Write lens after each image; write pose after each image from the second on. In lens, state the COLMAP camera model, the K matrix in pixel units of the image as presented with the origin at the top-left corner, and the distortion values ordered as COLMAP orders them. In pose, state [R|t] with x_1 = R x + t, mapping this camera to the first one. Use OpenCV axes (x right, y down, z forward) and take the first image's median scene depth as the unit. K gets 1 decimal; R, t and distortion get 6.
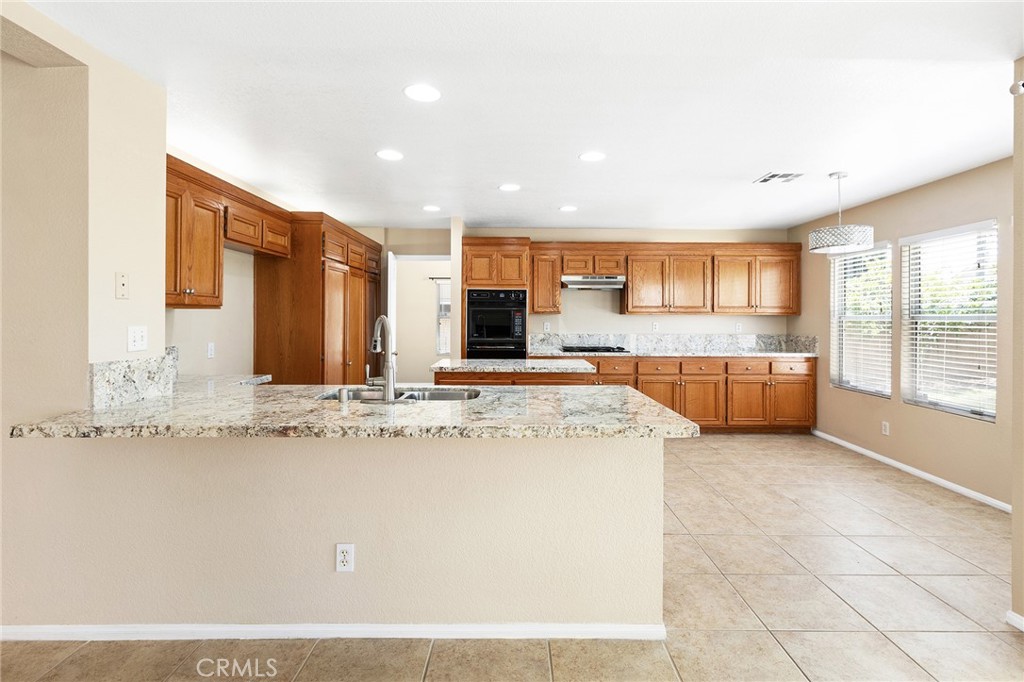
lens RADIAL K [[497.3, 0, 514.7], [0, 497.3, 319.7], [0, 0, 1]] dist [0.000592, 0.000003]
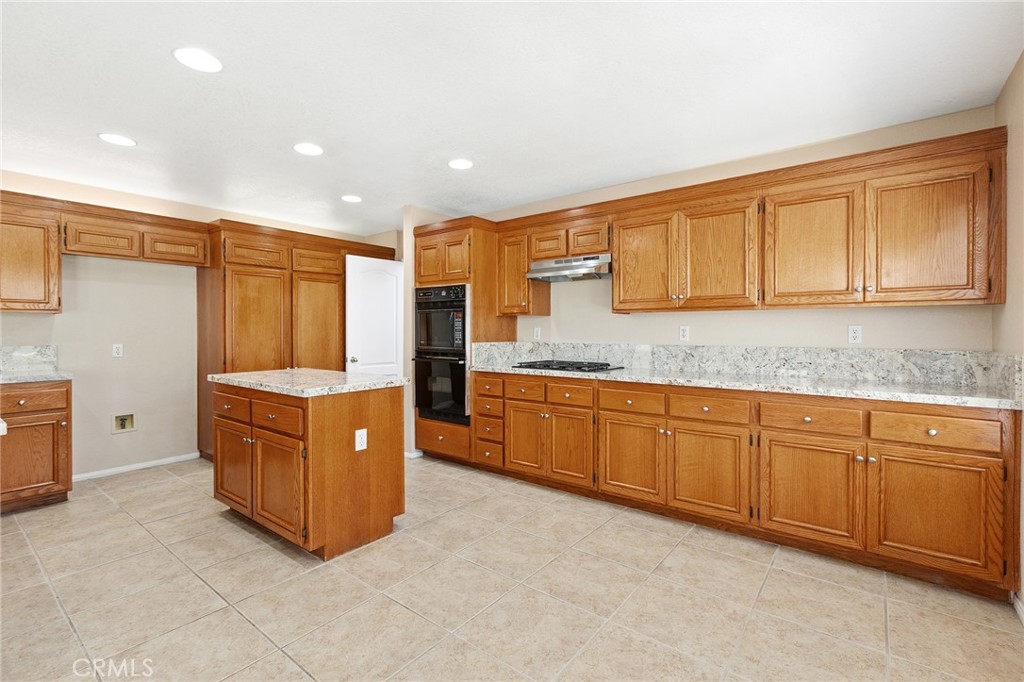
lens RADIAL K [[458.9, 0, 517.1], [0, 458.9, 337.9], [0, 0, 1]] dist [0.003267, 0.000302]
pose [[0.788423, 0.006483, -0.615100, 0.494732], [0.001144, 0.999927, 0.012006, 0.013485], [0.615133, -0.010170, 0.788358, 0.459088]]
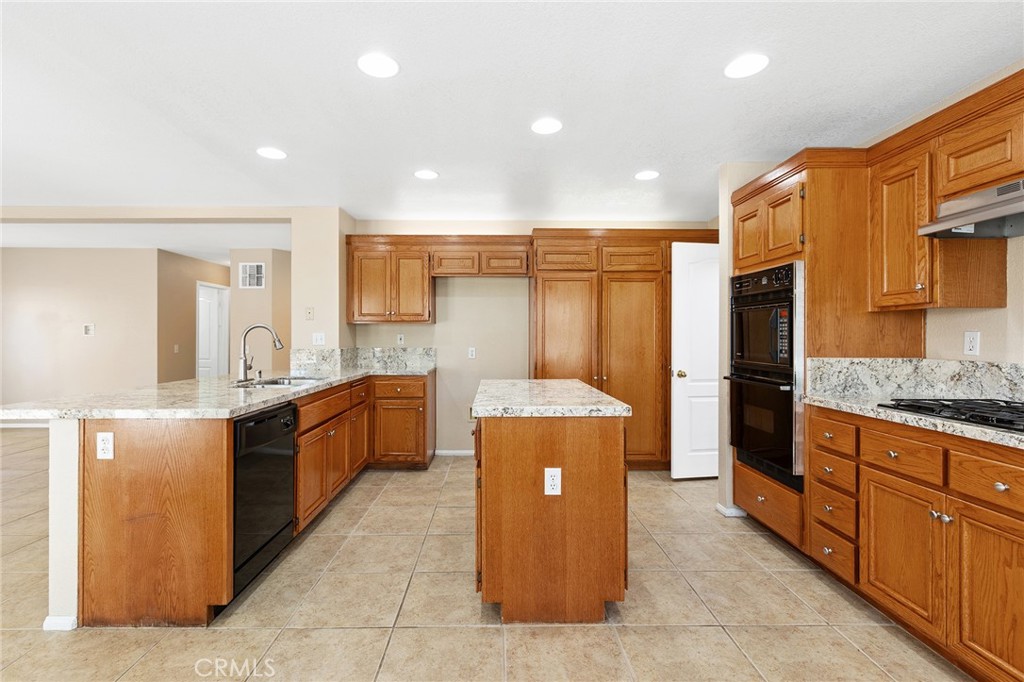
lens RADIAL K [[468.6, 0, 497.8], [0, 468.6, 338.8], [0, 0, 1]] dist [0.000187, -0.000341]
pose [[0.006060, 0.001409, -0.999981, 0.444734], [-0.004983, 0.999987, 0.001379, 0.012823], [0.999969, 0.004975, 0.006067, 0.672406]]
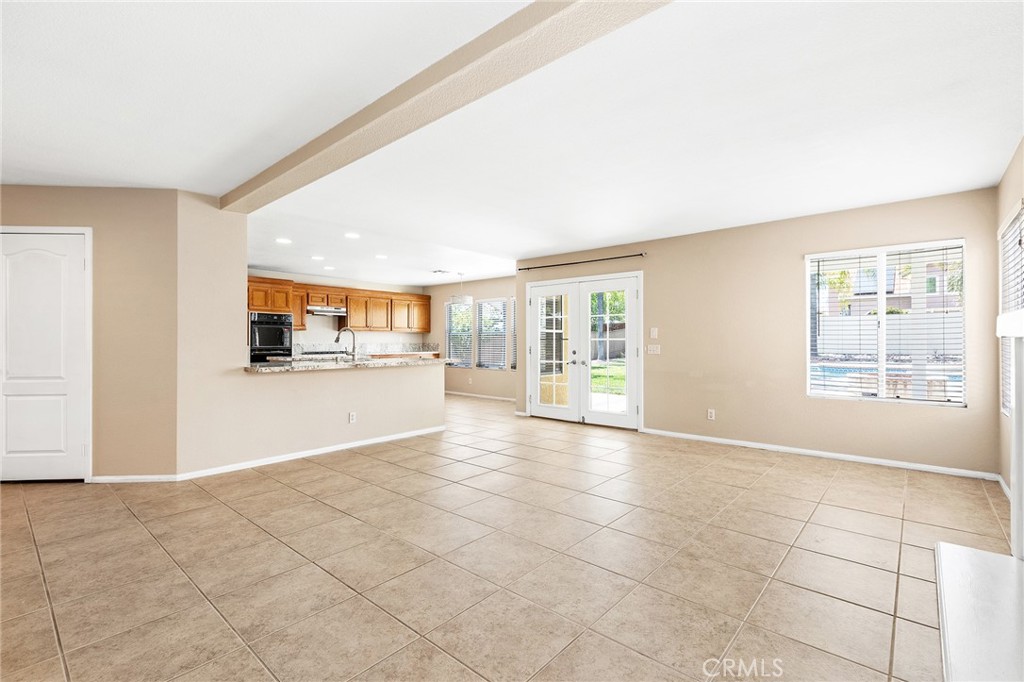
lens RADIAL K [[458.9, 0, 517.1], [0, 458.9, 337.9], [0, 0, 1]] dist [0.003267, 0.000302]
pose [[0.657692, -0.000030, 0.753287, -0.557897], [0.004499, 0.999982, -0.003889, 0.020064], [-0.753274, 0.005947, 0.657680, -0.438957]]
